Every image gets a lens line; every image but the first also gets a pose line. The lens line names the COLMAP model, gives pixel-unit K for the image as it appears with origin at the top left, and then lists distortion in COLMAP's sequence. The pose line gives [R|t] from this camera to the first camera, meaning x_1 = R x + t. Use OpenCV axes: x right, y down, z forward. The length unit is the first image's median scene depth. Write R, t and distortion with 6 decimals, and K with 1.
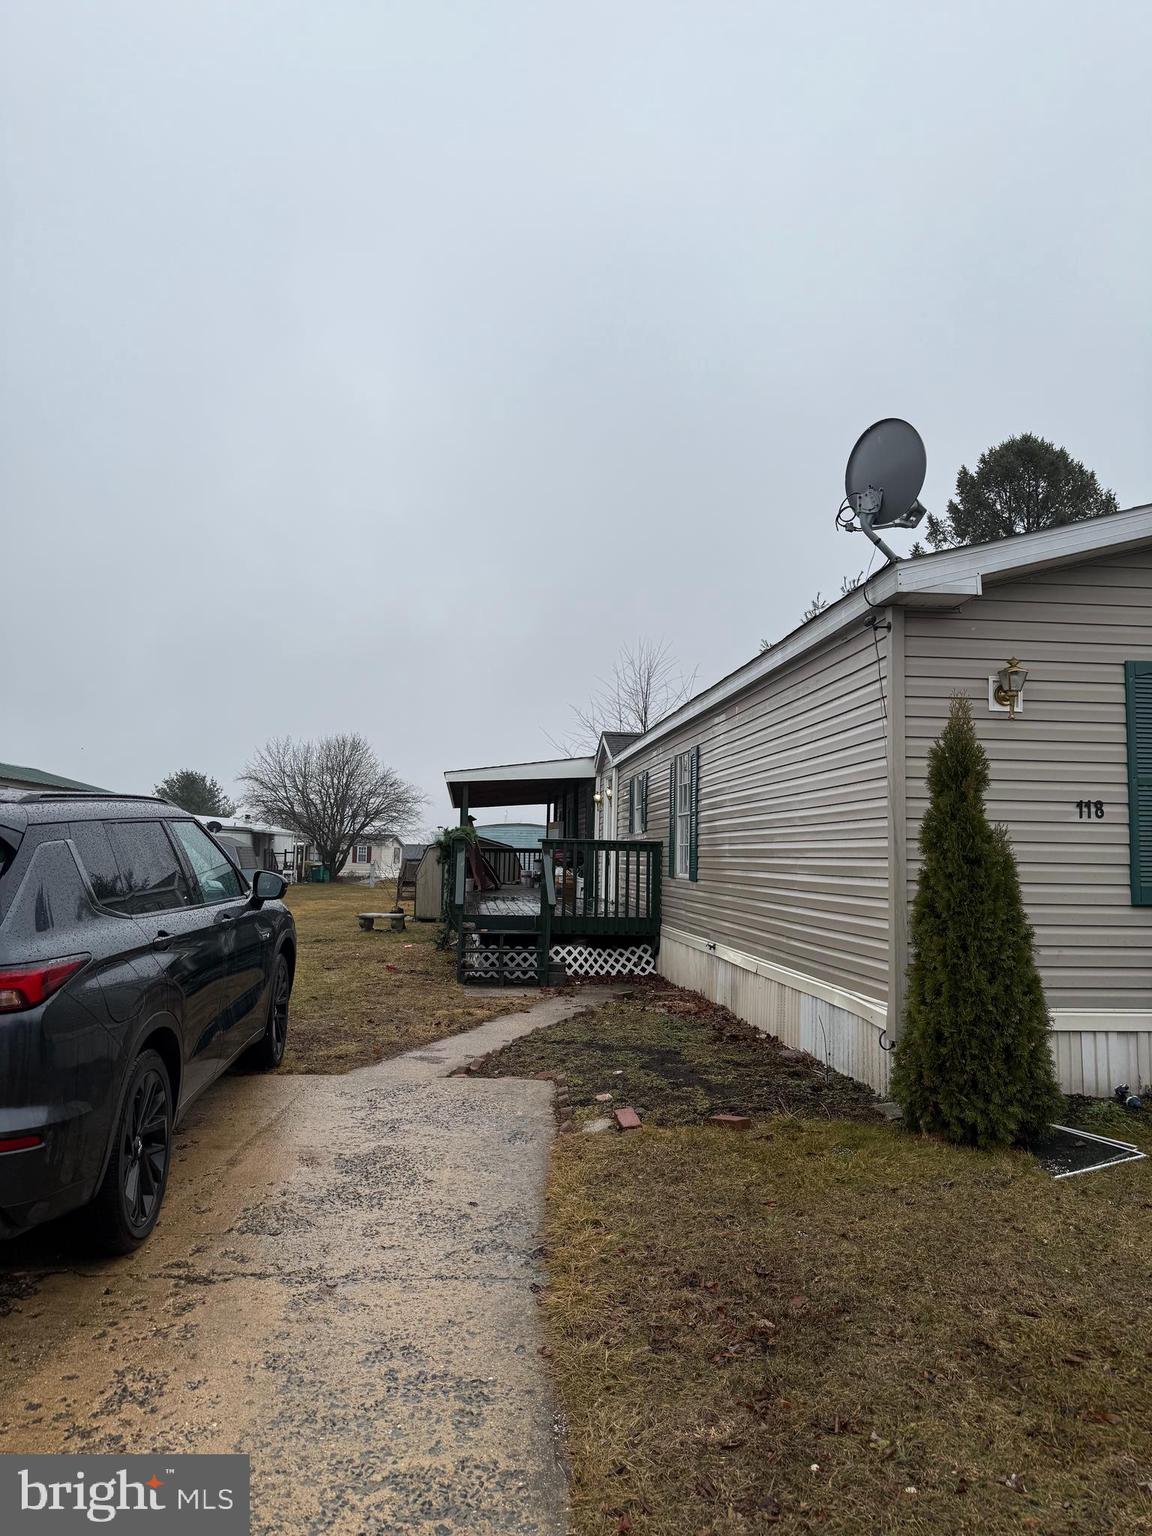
lens RADIAL K [[1106.7, 0, 576.0], [0, 1106.7, 768.0], [0, 0, 1]] dist [0.135679, -0.238775]
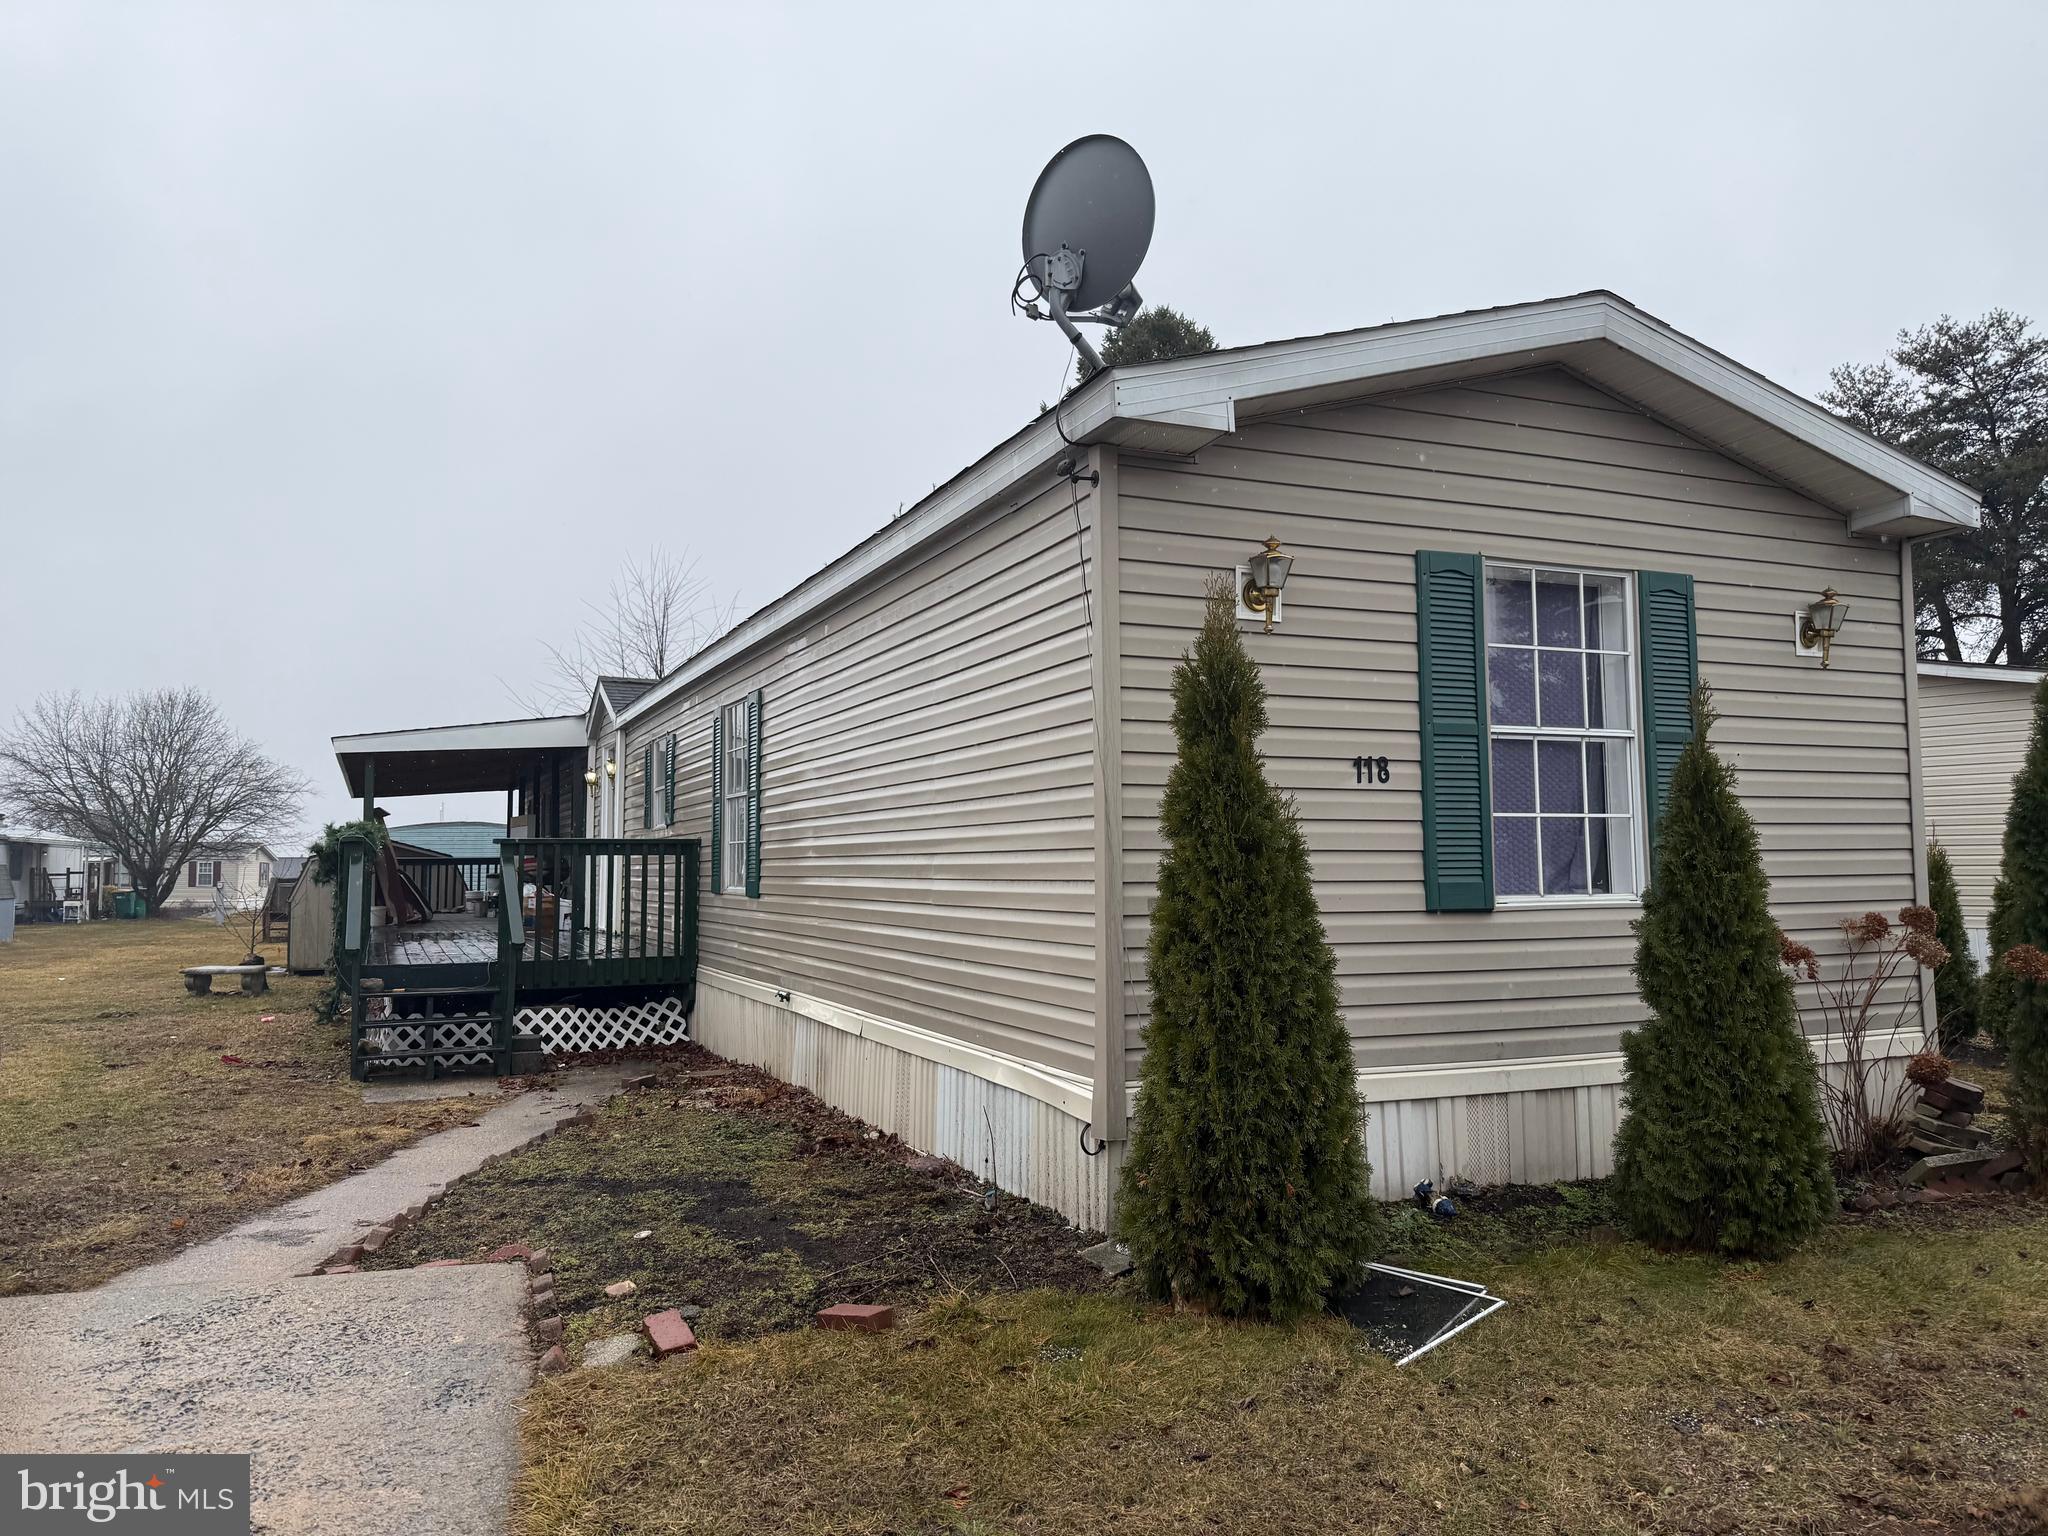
lens RADIAL K [[1475.6, 0, 1024.0], [0, 1475.6, 768.0], [0, 0, 1]] dist [0.135679, -0.238775]
pose [[0.953308, -0.003255, 0.301981, -0.004177], [-0.001313, 0.999888, 0.014923, 0.011703], [-0.301996, -0.014623, 0.953197, 0.112871]]
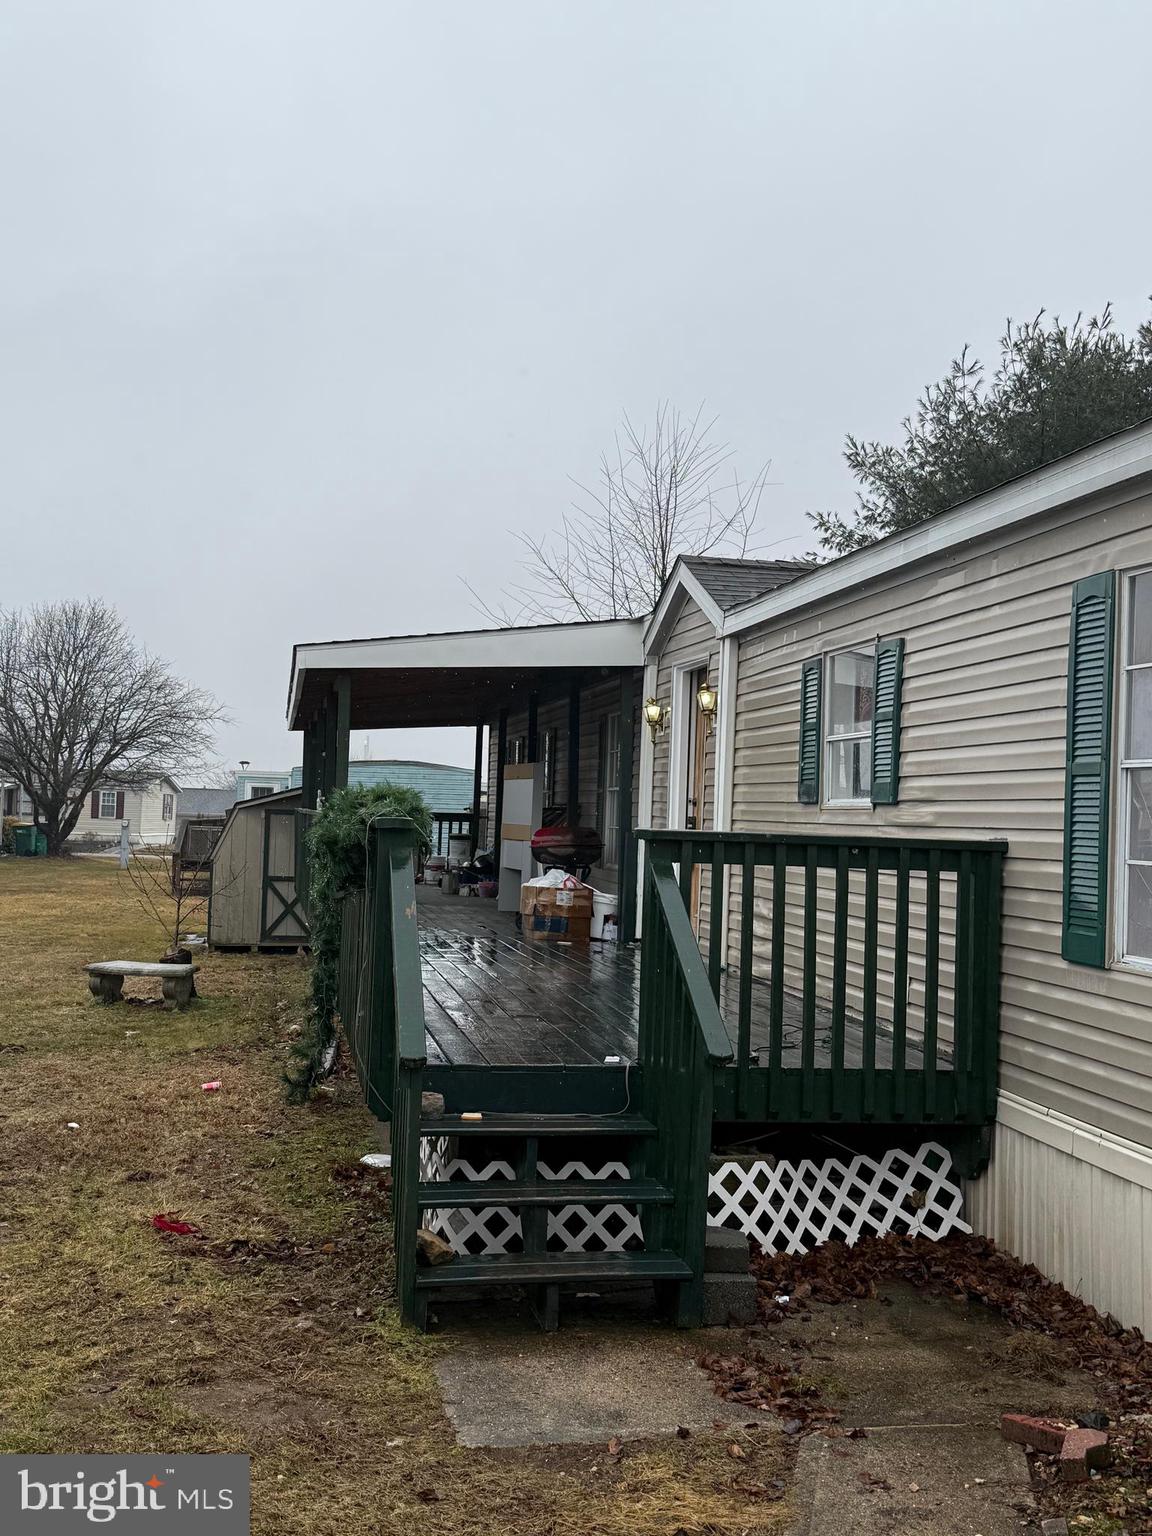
lens RADIAL K [[1666.8, 0, 576.0], [0, 1666.8, 768.0], [0, 0, 1]] dist [0.116220, -0.008200]
pose [[0.996641, 0.015782, 0.080363, -0.094089], [-0.020244, 0.998280, 0.055011, 0.019995], [-0.079357, -0.056453, 0.995246, 0.531974]]
